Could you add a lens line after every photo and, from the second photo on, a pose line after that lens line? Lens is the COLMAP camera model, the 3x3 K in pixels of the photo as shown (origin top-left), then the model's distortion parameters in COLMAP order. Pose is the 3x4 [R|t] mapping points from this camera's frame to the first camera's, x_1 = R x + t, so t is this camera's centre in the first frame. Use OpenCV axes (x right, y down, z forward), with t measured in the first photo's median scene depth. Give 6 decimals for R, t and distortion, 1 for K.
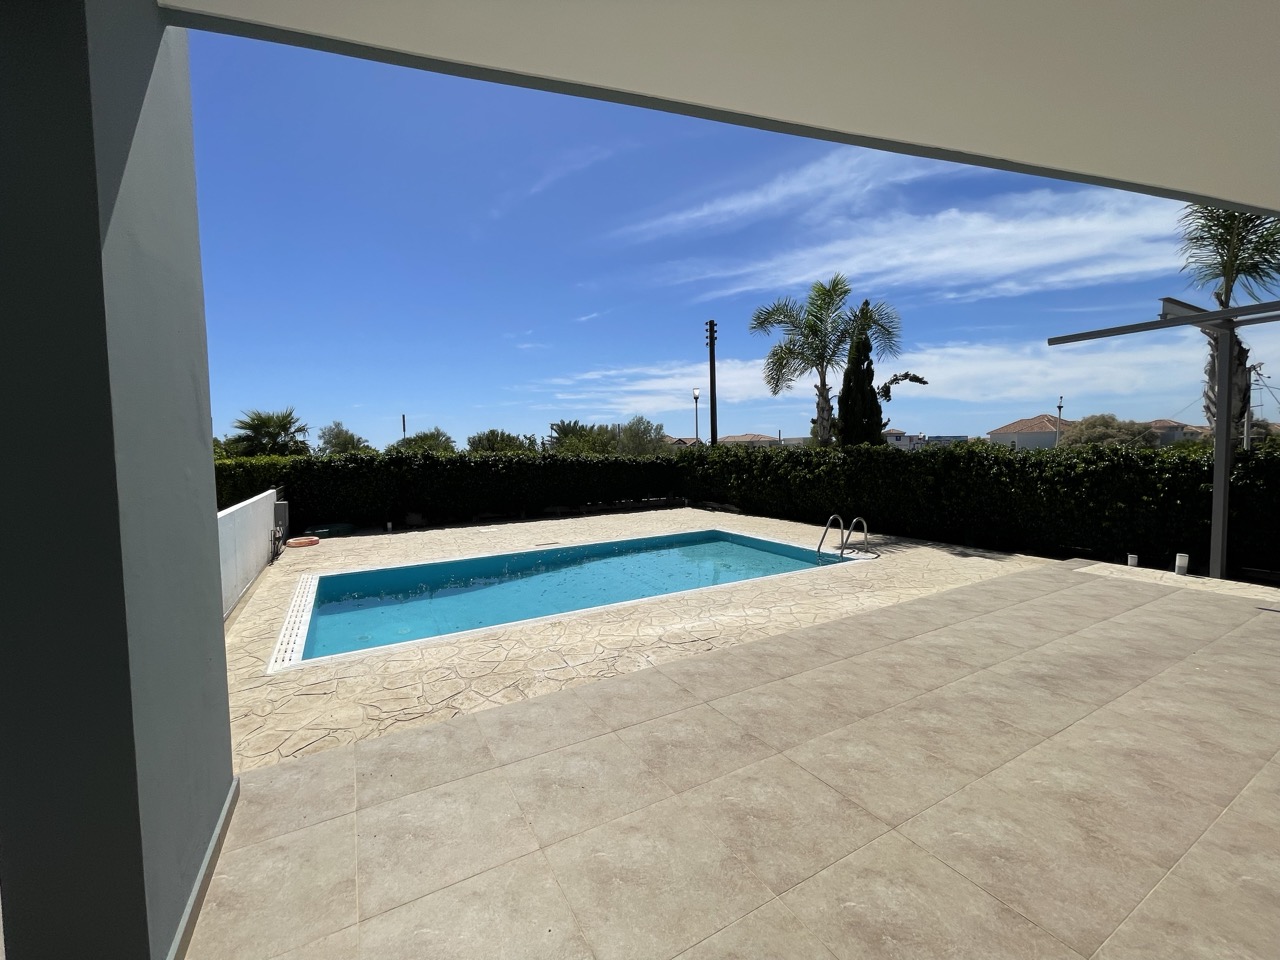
lens RADIAL K [[519.0, 0, 637.2], [0, 519.0, 474.8], [0, 0, 1]] dist [-0.003502, 0.000735]
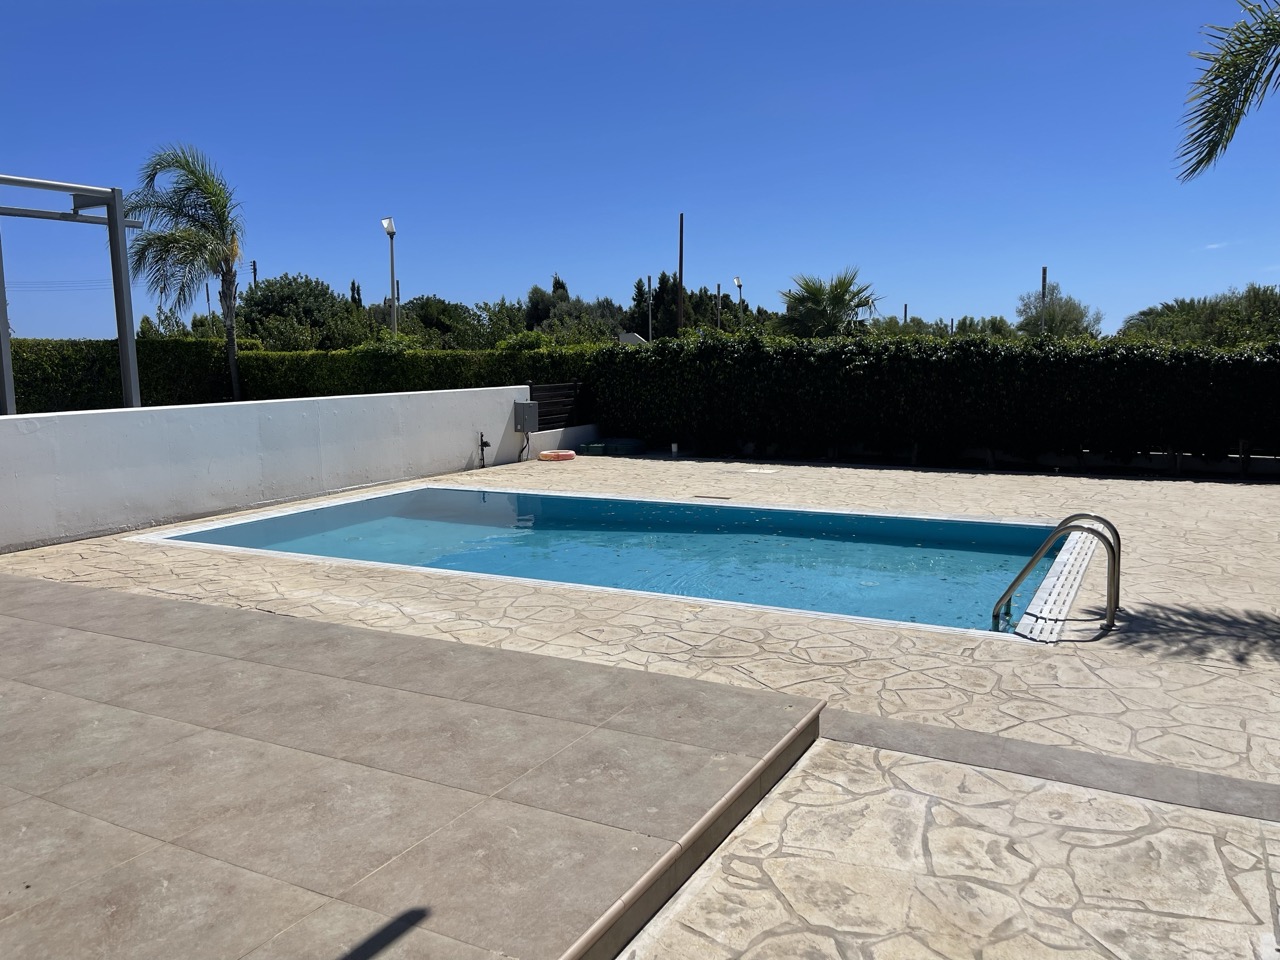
lens RADIAL K [[969.2, 0, 646.5], [0, 969.2, 483.2], [0, 0, 1]] dist [0.079461, -0.109388]
pose [[0.542723, 0.120782, -0.831182, 0.826908], [-0.034702, 0.991986, 0.121490, -0.013879], [0.839194, -0.037092, 0.542565, 0.413327]]
